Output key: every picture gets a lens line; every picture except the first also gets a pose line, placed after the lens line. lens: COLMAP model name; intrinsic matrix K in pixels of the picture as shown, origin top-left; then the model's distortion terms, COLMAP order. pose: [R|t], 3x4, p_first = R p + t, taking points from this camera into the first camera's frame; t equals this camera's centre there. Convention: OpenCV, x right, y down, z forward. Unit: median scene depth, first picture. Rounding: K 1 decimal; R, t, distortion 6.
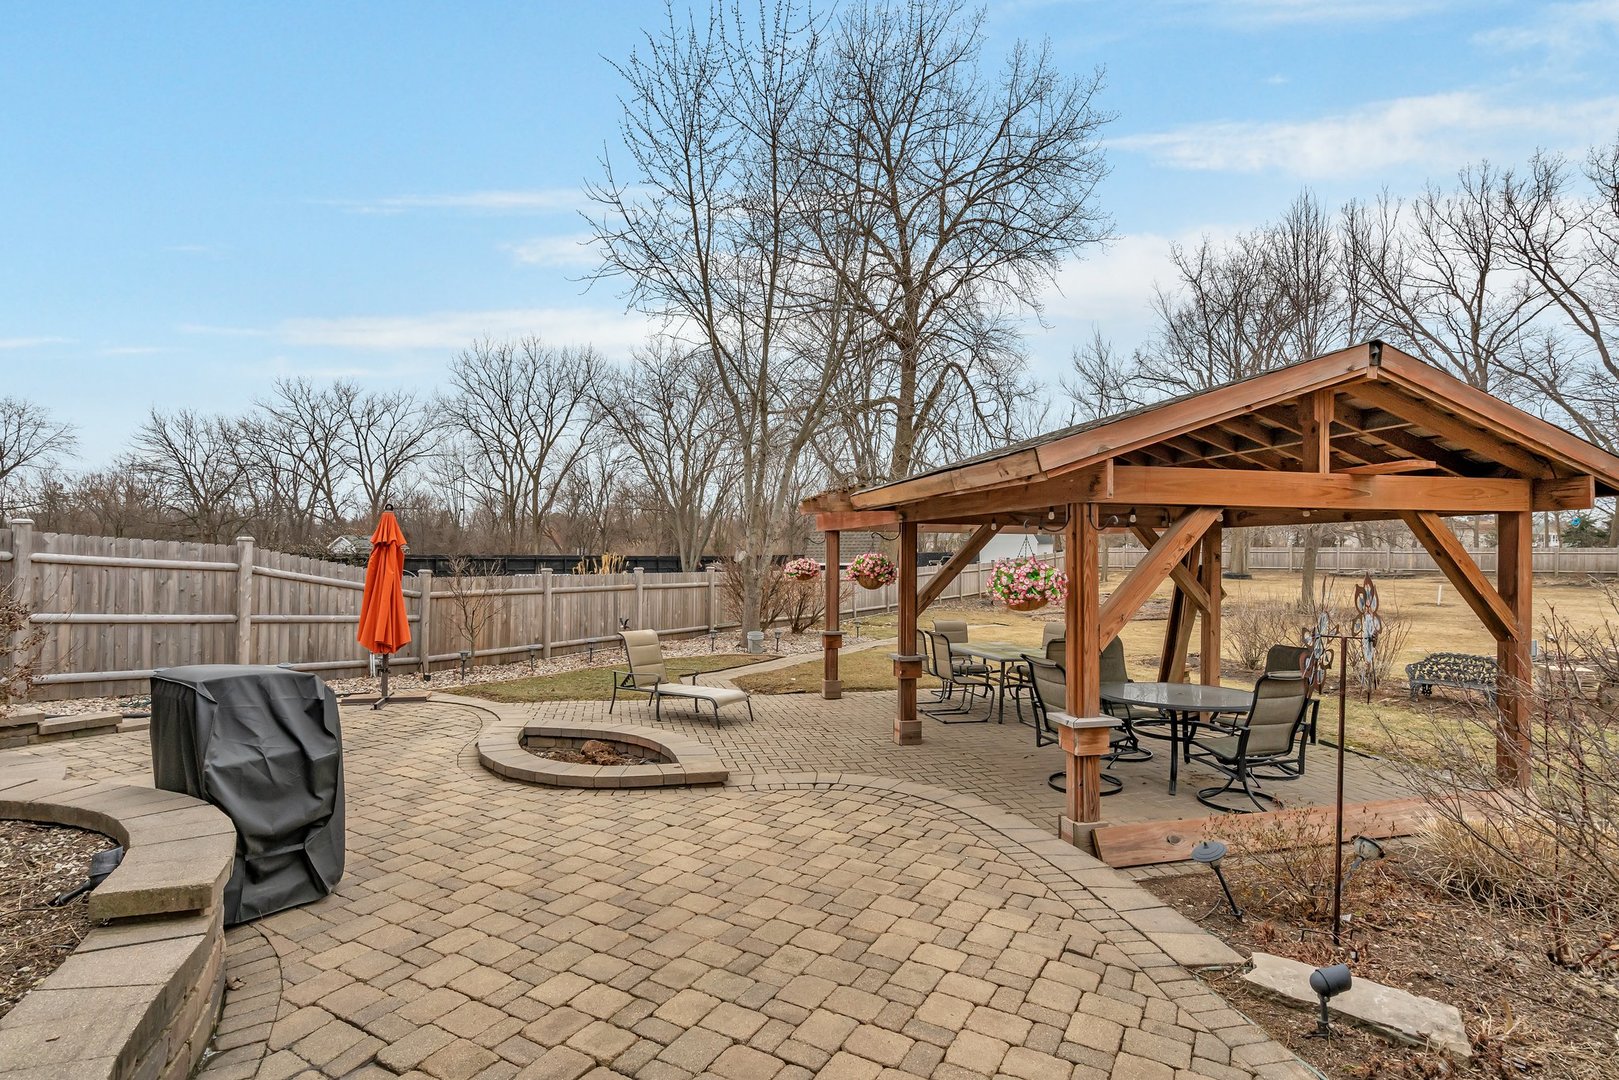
lens RADIAL K [[808.7, 0, 807.6], [0, 808.7, 549.5], [0, 0, 1]] dist [-0.006364, 0.000630]
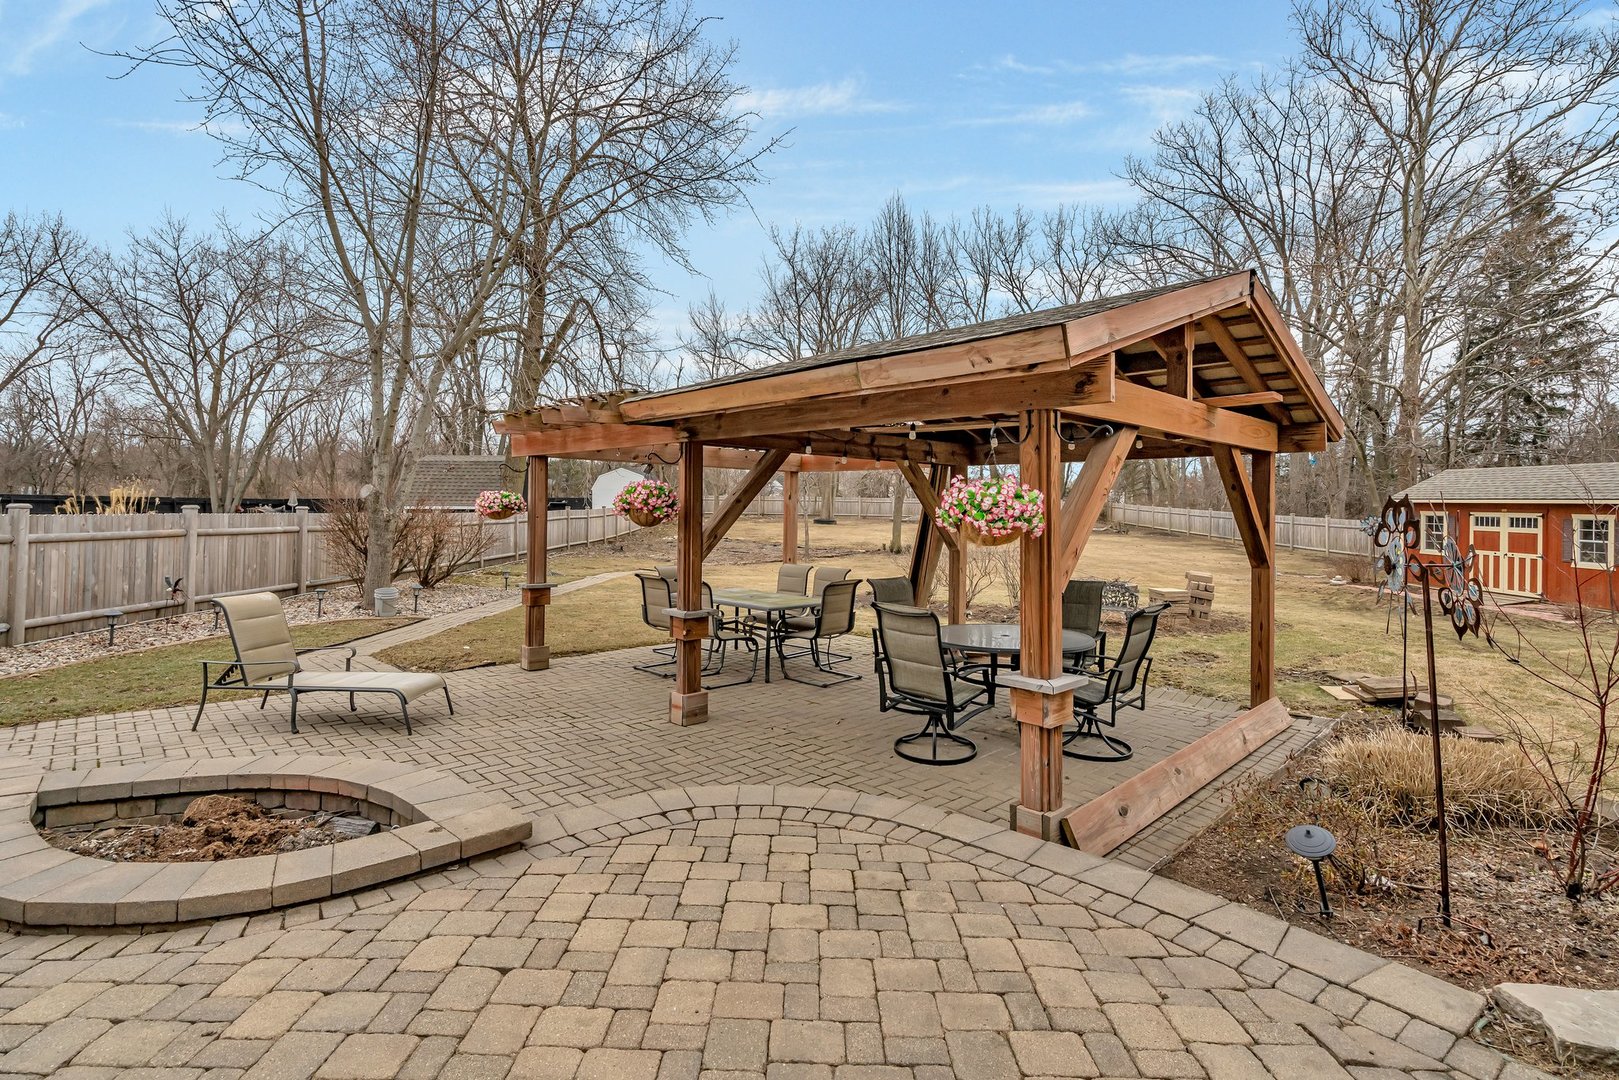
lens RADIAL K [[763.2, 0, 800.7], [0, 763.2, 492.8], [0, 0, 1]] dist [-0.006286, 0.002520]
pose [[0.864450, 0.018538, 0.502378, -0.060528], [-0.014261, 0.999822, -0.012355, 0.009070], [-0.502517, 0.003515, 0.864560, 0.113557]]
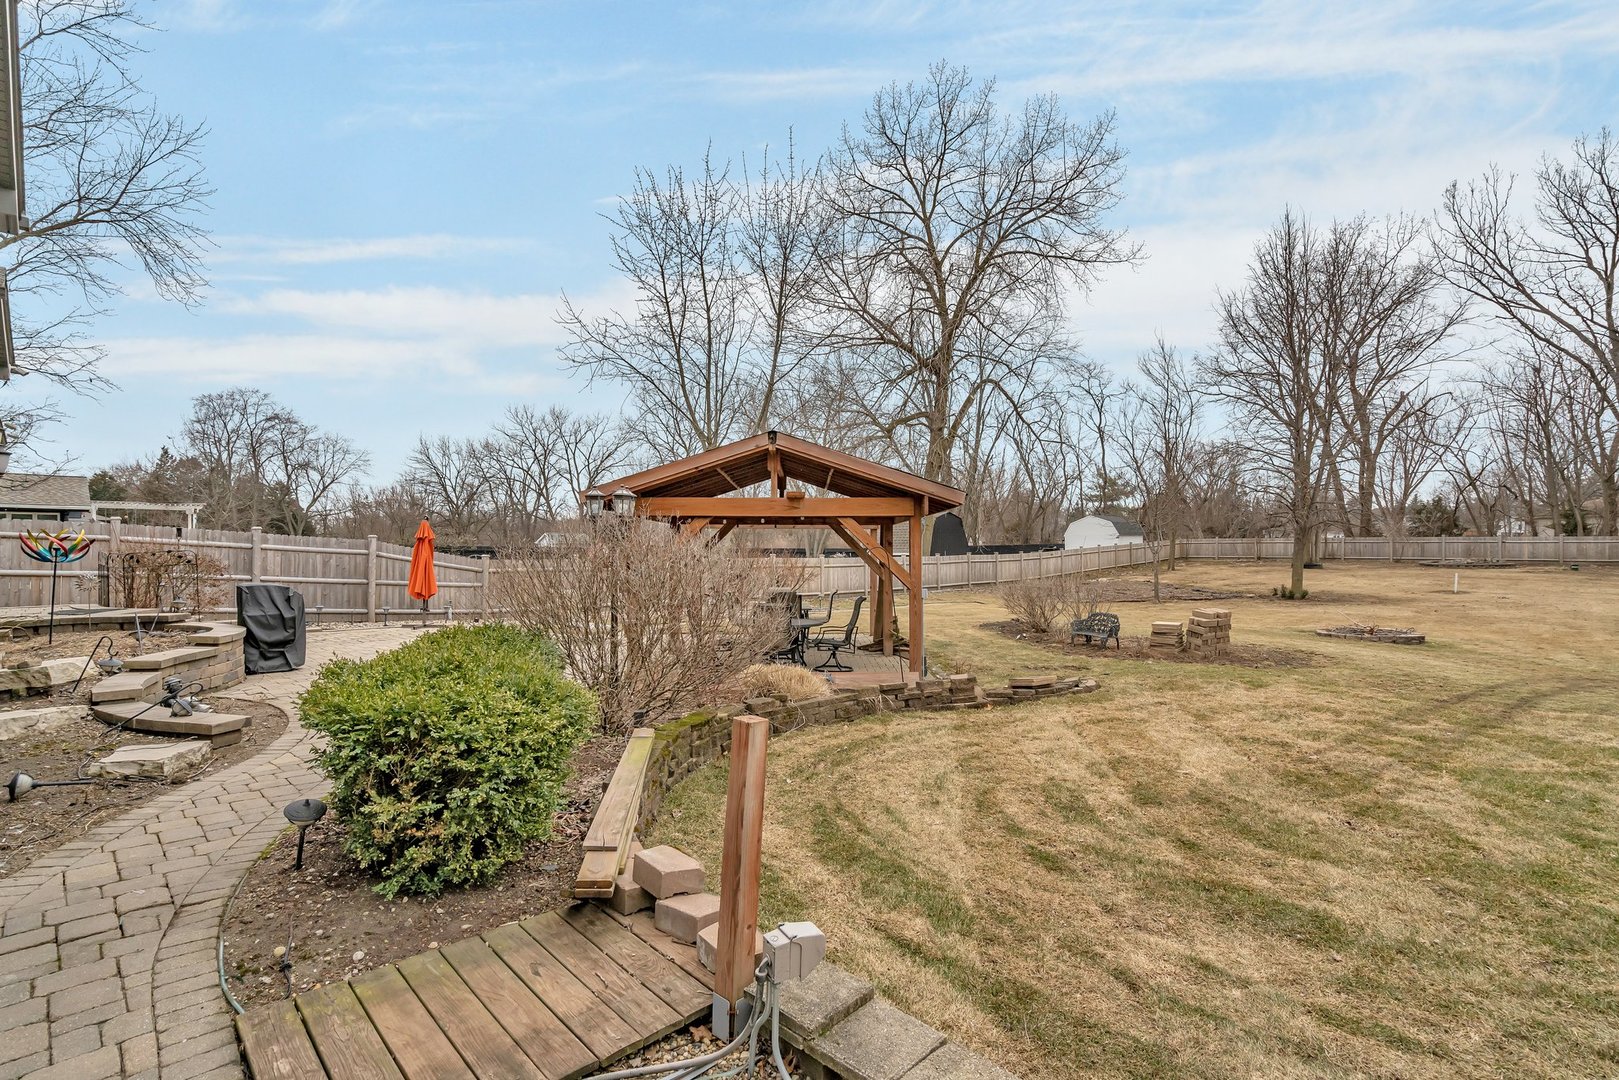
lens RADIAL K [[763.2, 0, 807.1], [0, 763.2, 542.6], [0, 0, 1]] dist [-0.006286, 0.002520]
pose [[0.972829, -0.005418, -0.231461, 0.235772], [0.005287, 0.999985, -0.001189, 0.002945], [0.231464, -0.000067, 0.972844, -0.151863]]
